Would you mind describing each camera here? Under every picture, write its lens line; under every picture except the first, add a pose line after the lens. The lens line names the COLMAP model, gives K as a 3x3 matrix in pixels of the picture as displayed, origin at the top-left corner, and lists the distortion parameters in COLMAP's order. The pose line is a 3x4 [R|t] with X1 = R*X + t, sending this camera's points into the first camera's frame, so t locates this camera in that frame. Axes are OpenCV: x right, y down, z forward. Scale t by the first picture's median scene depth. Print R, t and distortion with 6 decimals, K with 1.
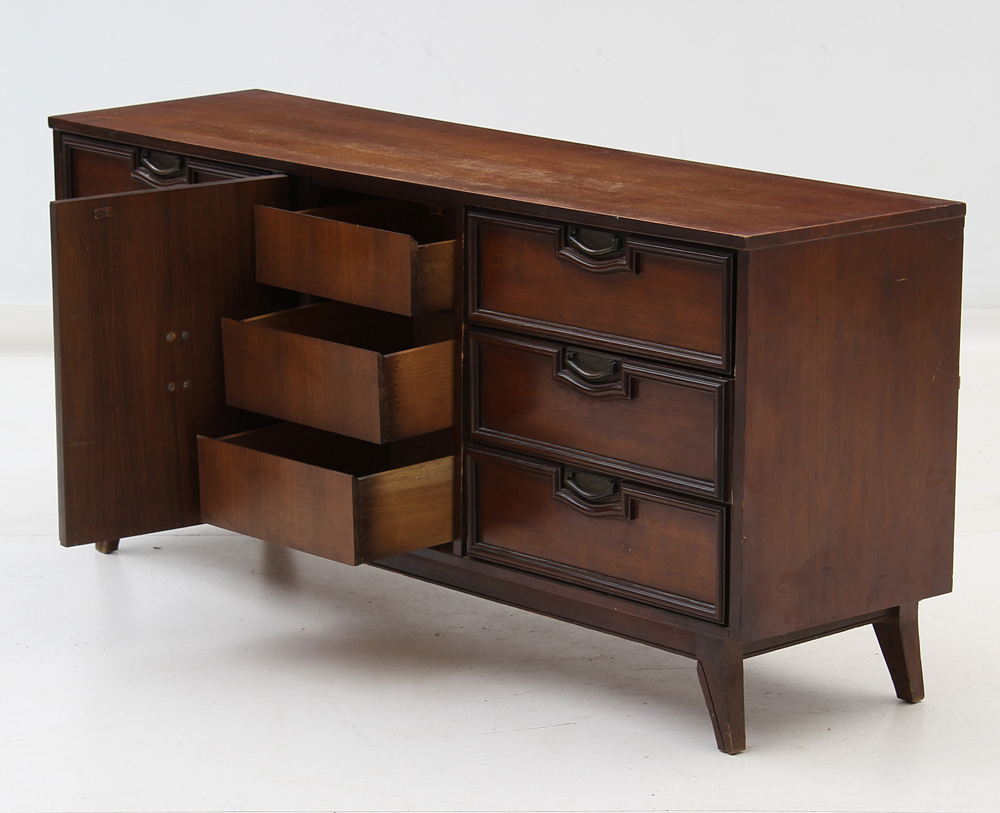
lens RADIAL K [[3300.8, 0, 429.4], [0, 3300.8, 407.4], [0, 0, 1]] dist [0.012644, 2.038893]
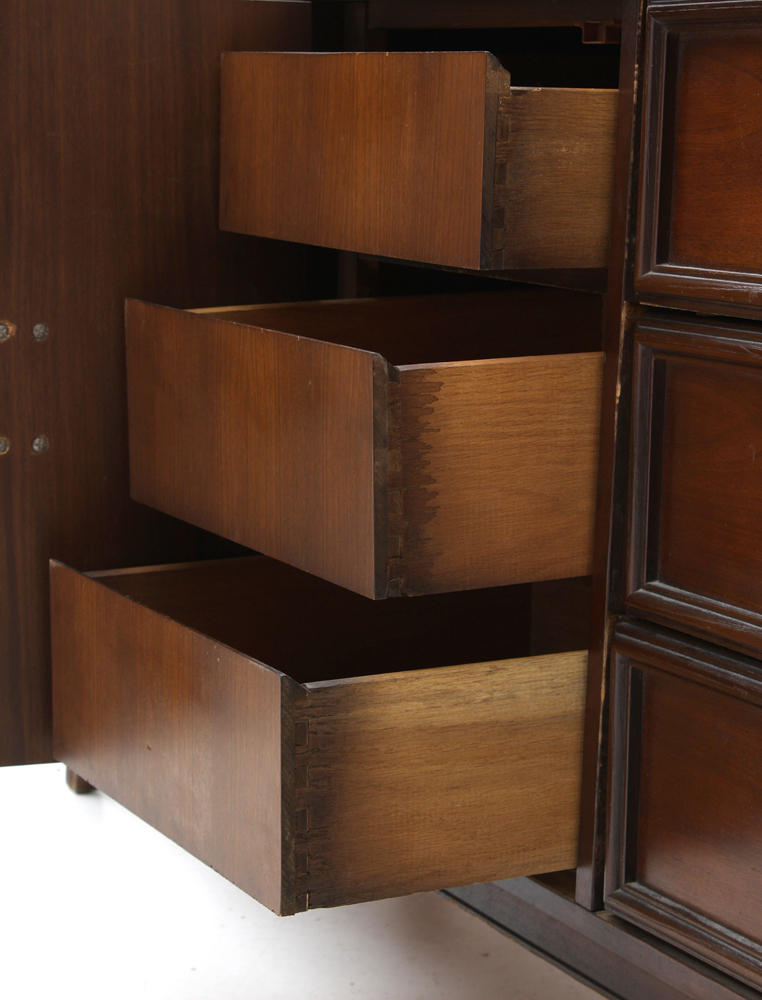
lens RADIAL K [[2378.9, 0, 381.0], [0, 2378.9, 500.0], [0, 0, 1]] dist [-0.000702, 0.115520]
pose [[0.966958, 0.069390, -0.245311, 0.052198], [-0.085075, 0.994915, -0.053920, 0.014379], [0.240322, 0.073008, 0.967944, 0.730256]]
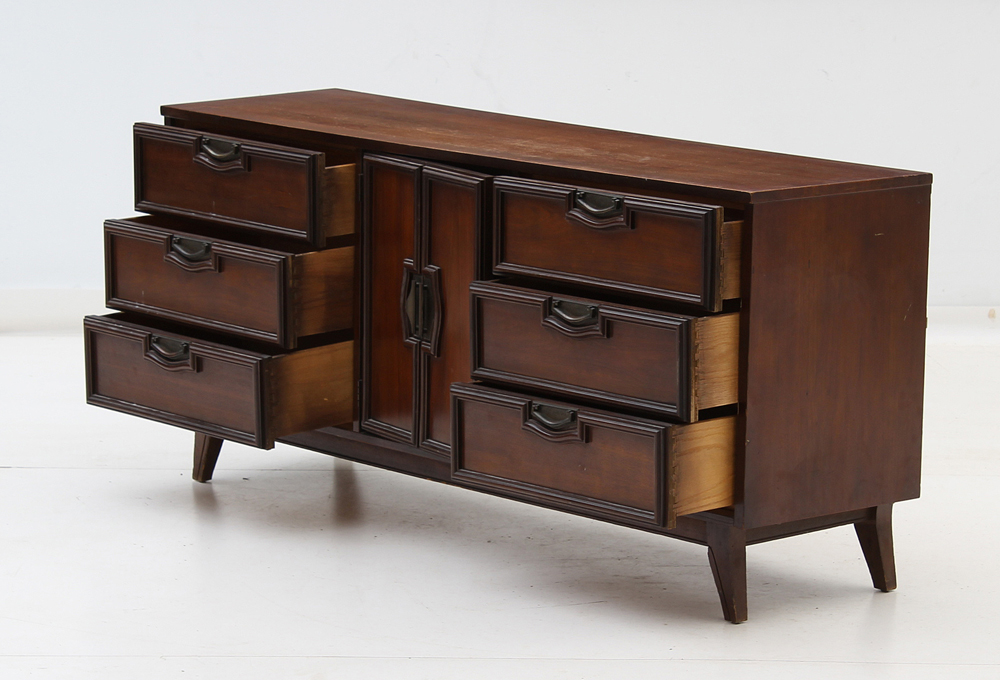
lens RADIAL K [[3378.8, 0, 499.1], [0, 3378.8, 374.6], [0, 0, 1]] dist [0.092013, 0.373467]
pose [[0.999776, 0.012706, 0.016905, -0.016328], [-0.012063, 0.999220, -0.037611, 0.058474], [-0.017370, 0.037398, 0.999149, -0.227368]]
